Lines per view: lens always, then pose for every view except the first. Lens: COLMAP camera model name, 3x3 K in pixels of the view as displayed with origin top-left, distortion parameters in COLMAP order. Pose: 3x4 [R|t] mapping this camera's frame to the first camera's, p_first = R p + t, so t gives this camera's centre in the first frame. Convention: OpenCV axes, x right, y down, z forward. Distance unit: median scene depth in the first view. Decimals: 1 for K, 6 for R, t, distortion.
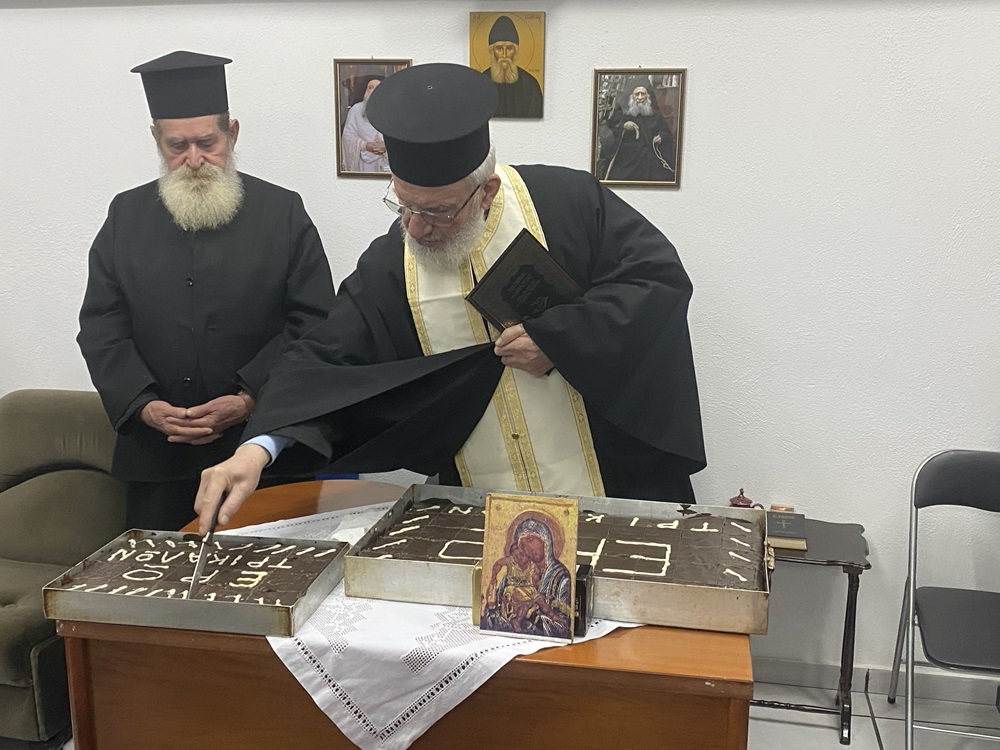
lens RADIAL K [[1073.9, 0, 500.0], [0, 1073.9, 375.0], [0, 0, 1]] dist [0.125418, 0.006748]
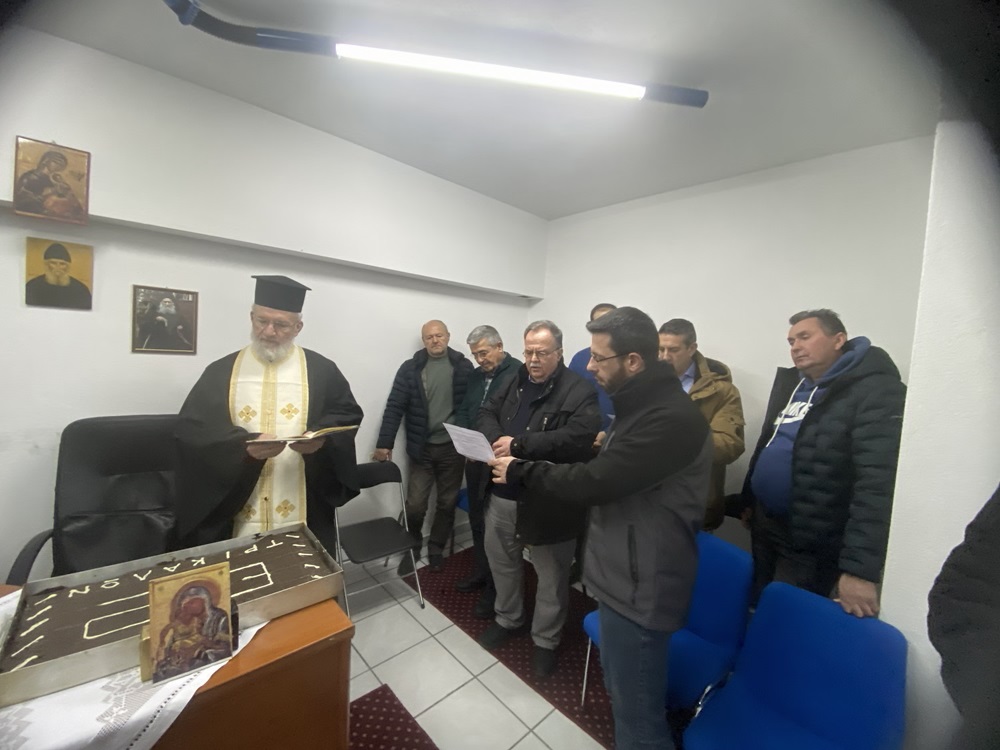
lens RADIAL K [[404.7, 0, 500.0], [0, 404.7, 375.0], [0, 0, 1]] dist [-0.002253, -0.012827]
pose [[0.575740, -0.027436, 0.817173, -0.153382], [0.119031, 0.991602, -0.050572, -0.066856], [-0.808922, 0.126385, 0.574170, 0.310432]]
